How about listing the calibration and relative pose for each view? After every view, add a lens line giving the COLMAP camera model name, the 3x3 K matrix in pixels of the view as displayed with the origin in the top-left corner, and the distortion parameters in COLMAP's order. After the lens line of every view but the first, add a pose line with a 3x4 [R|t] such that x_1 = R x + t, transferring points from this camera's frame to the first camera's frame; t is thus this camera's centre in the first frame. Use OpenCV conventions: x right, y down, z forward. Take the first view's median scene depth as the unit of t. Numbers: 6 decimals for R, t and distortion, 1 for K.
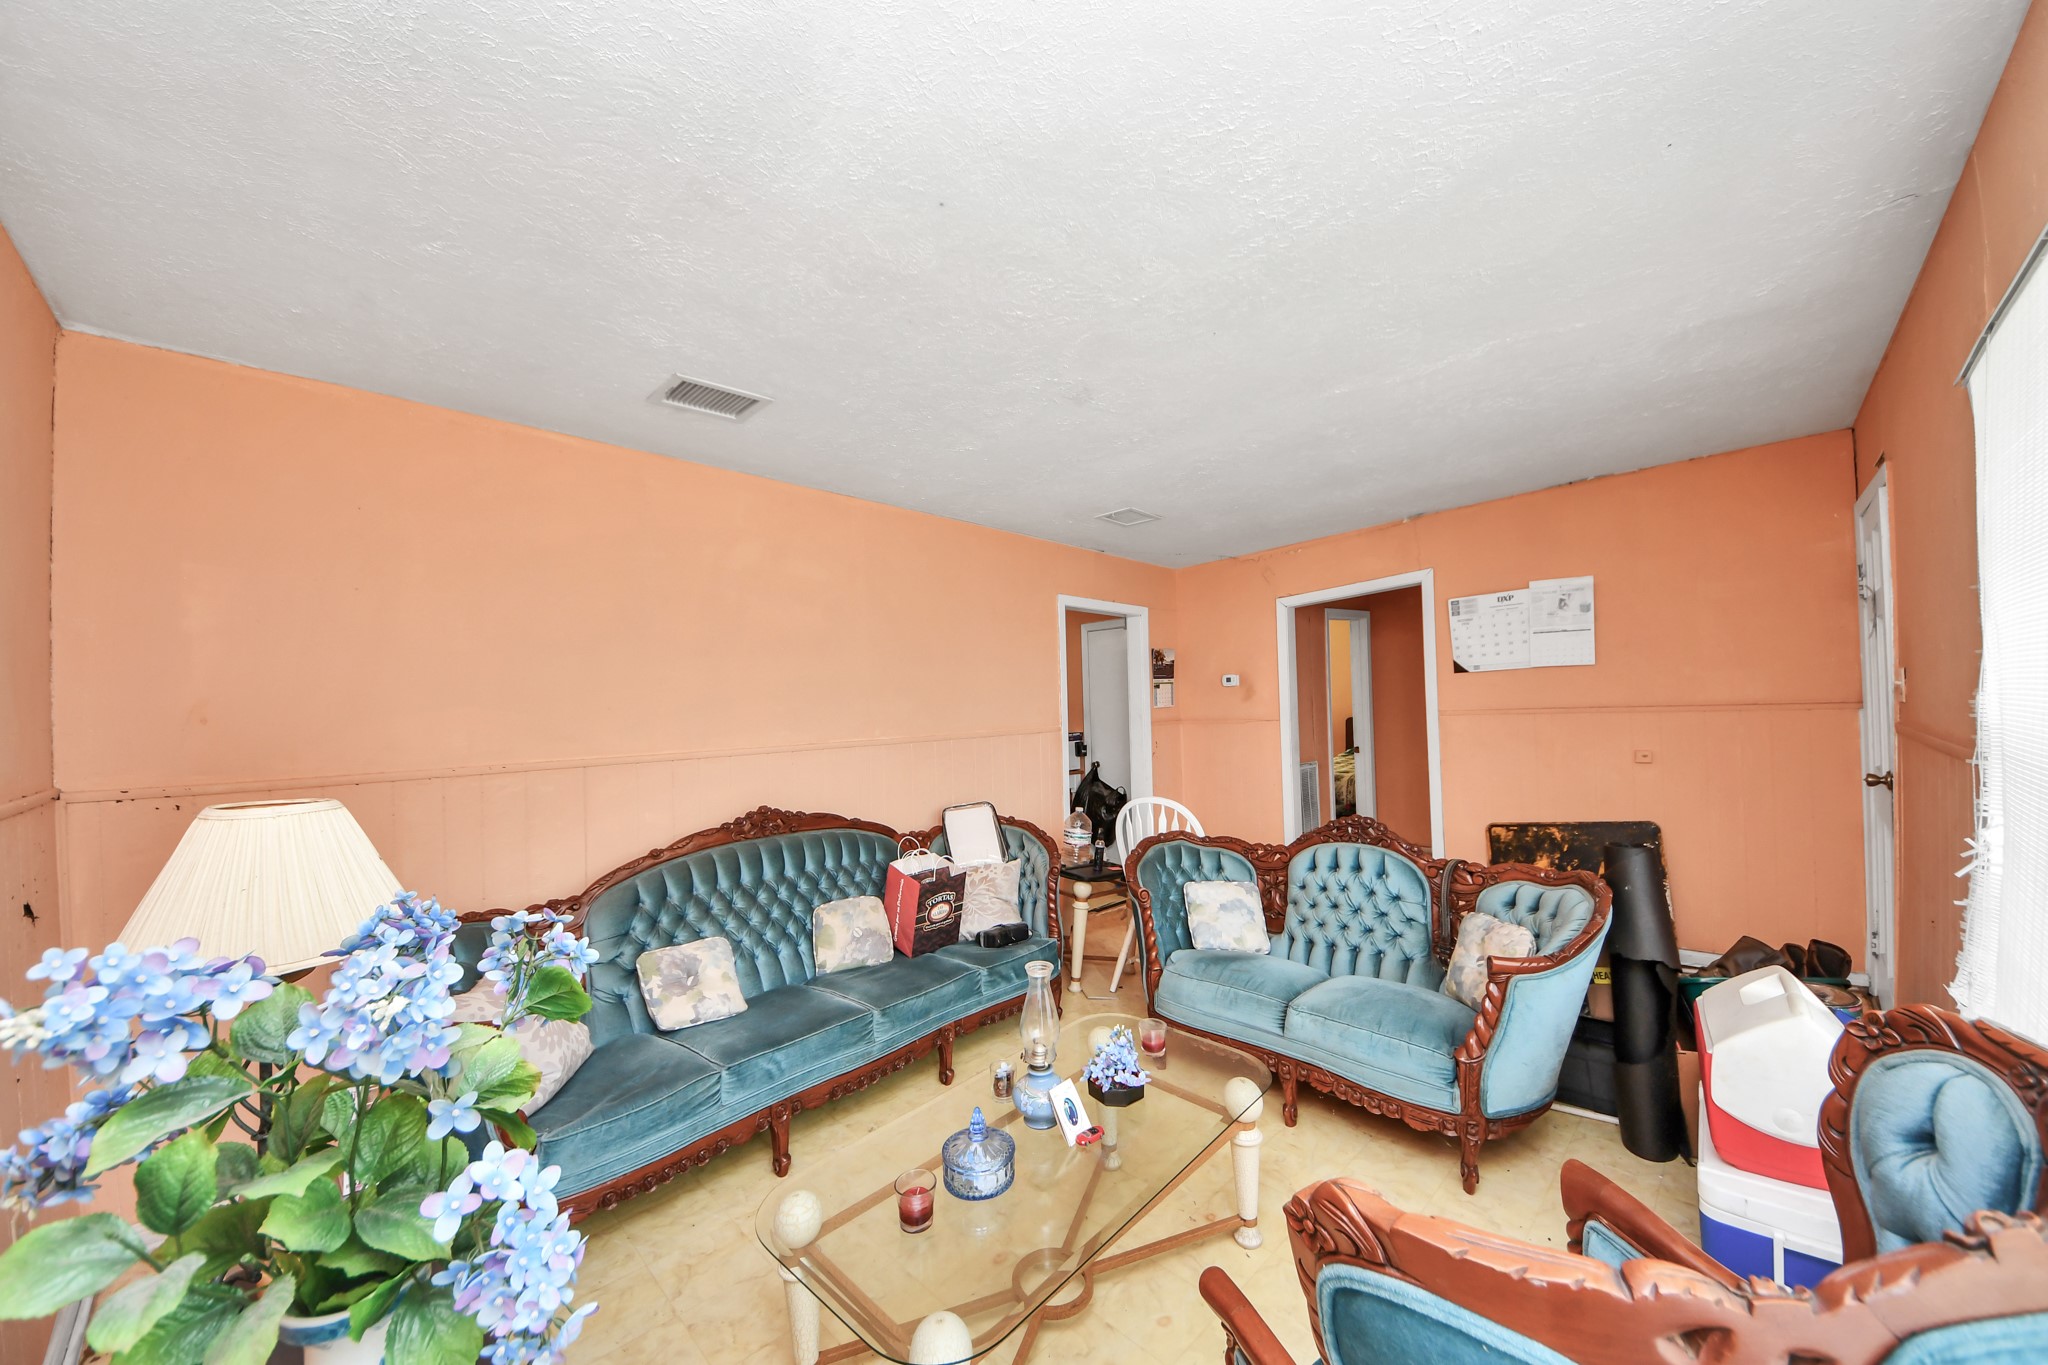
lens RADIAL K [[757.4, 0, 1030.5], [0, 757.4, 698.1], [0, 0, 1]] dist [0.030420, -0.018930]
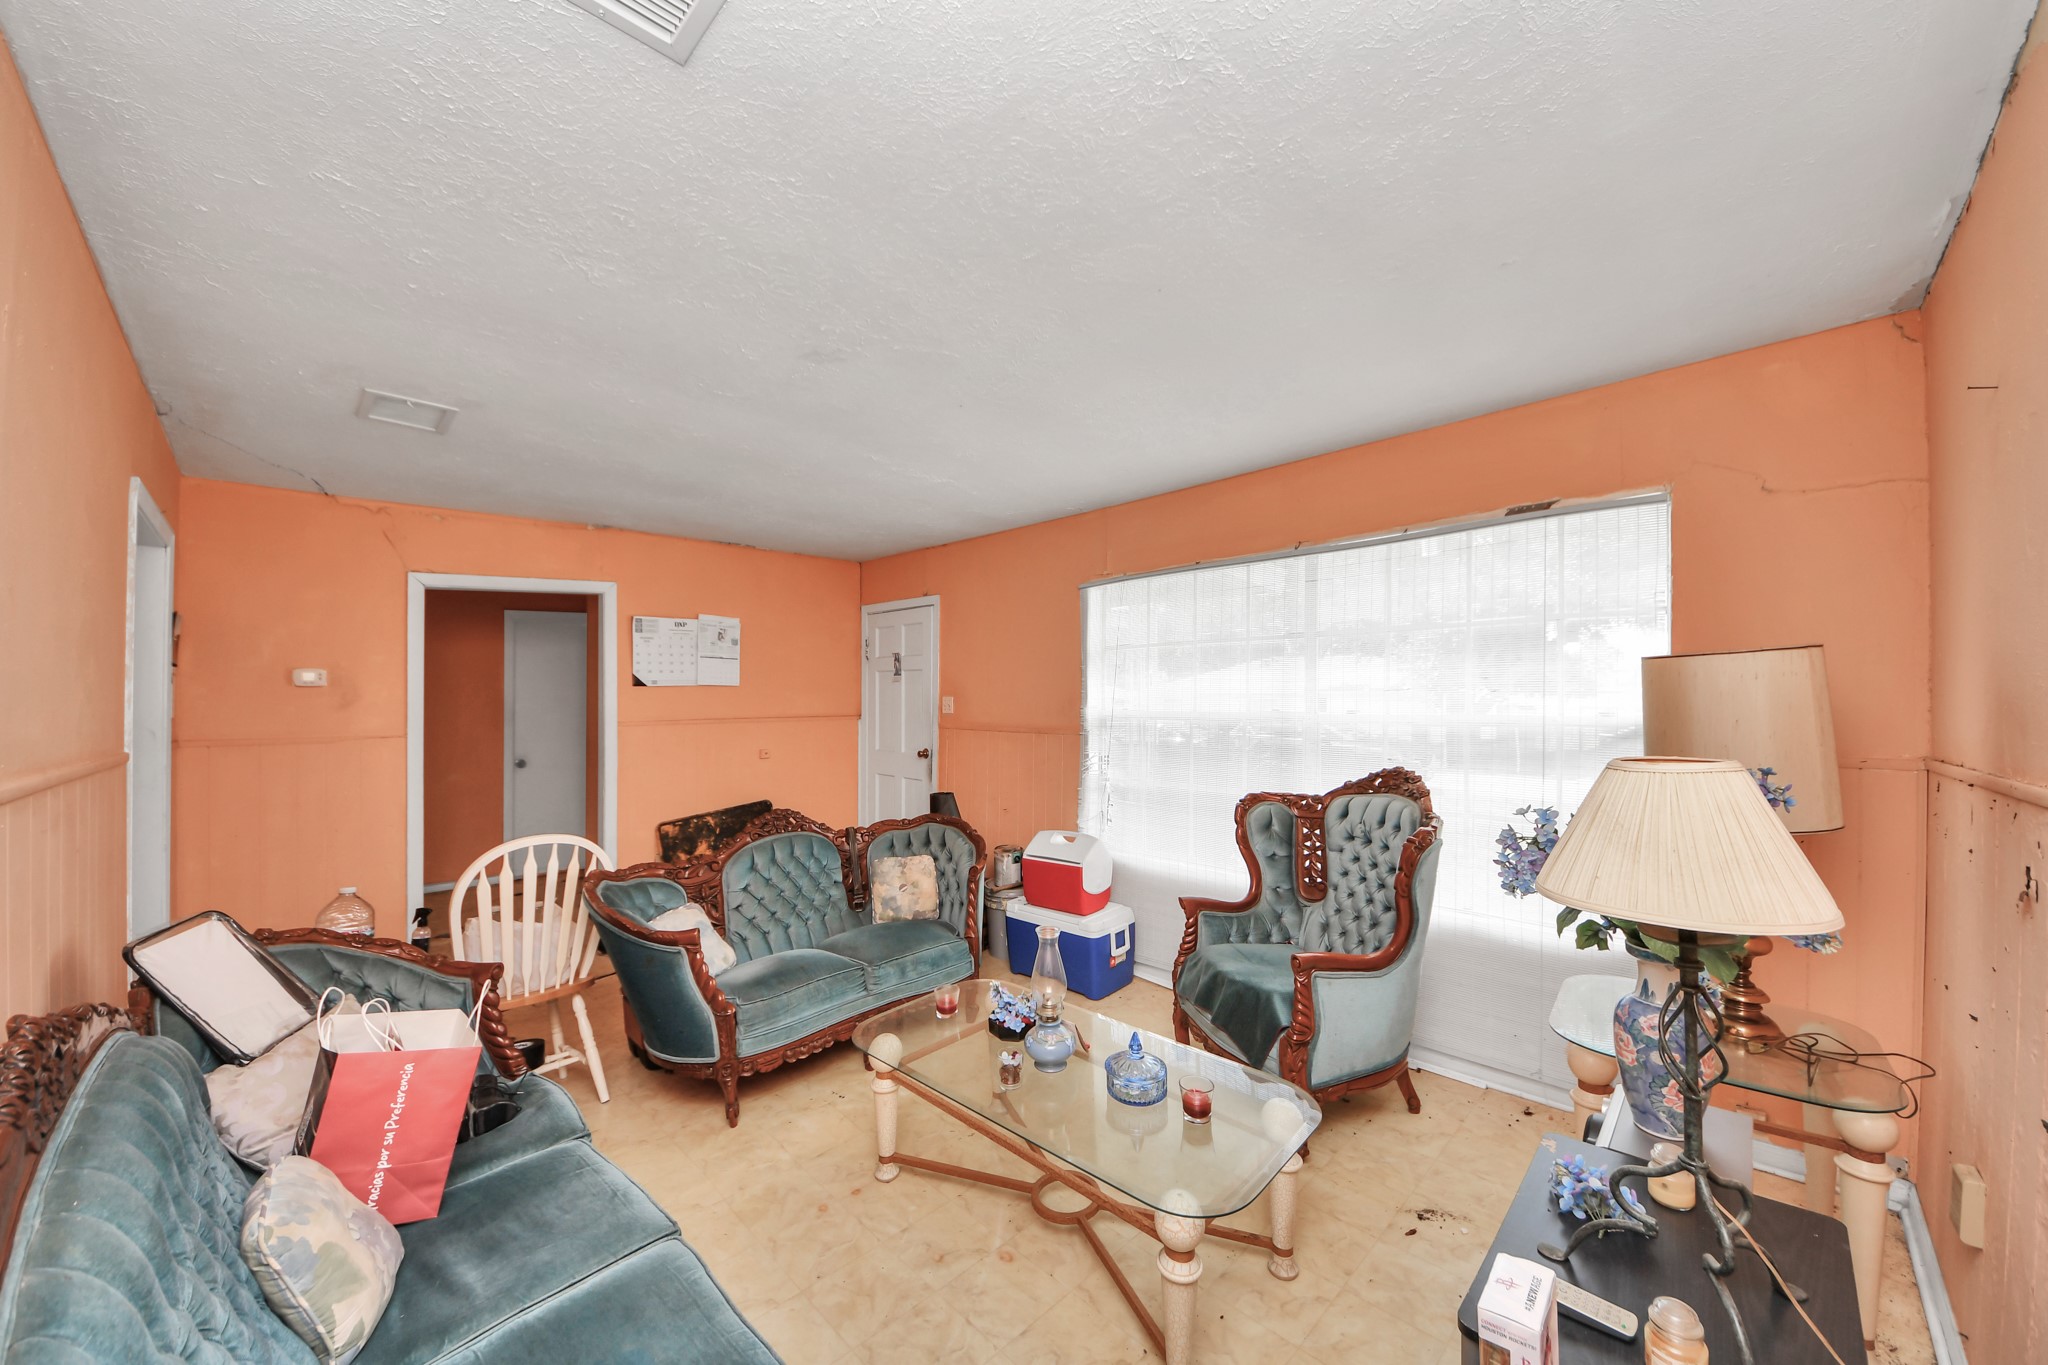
lens RADIAL K [[757.4, 0, 1030.5], [0, 757.4, 698.1], [0, 0, 1]] dist [0.030420, -0.018930]
pose [[-0.052956, 0.039453, 0.997817, -0.556208], [-0.001366, 0.999215, -0.039581, 0.026241], [-0.998596, -0.003460, -0.052860, 0.535215]]
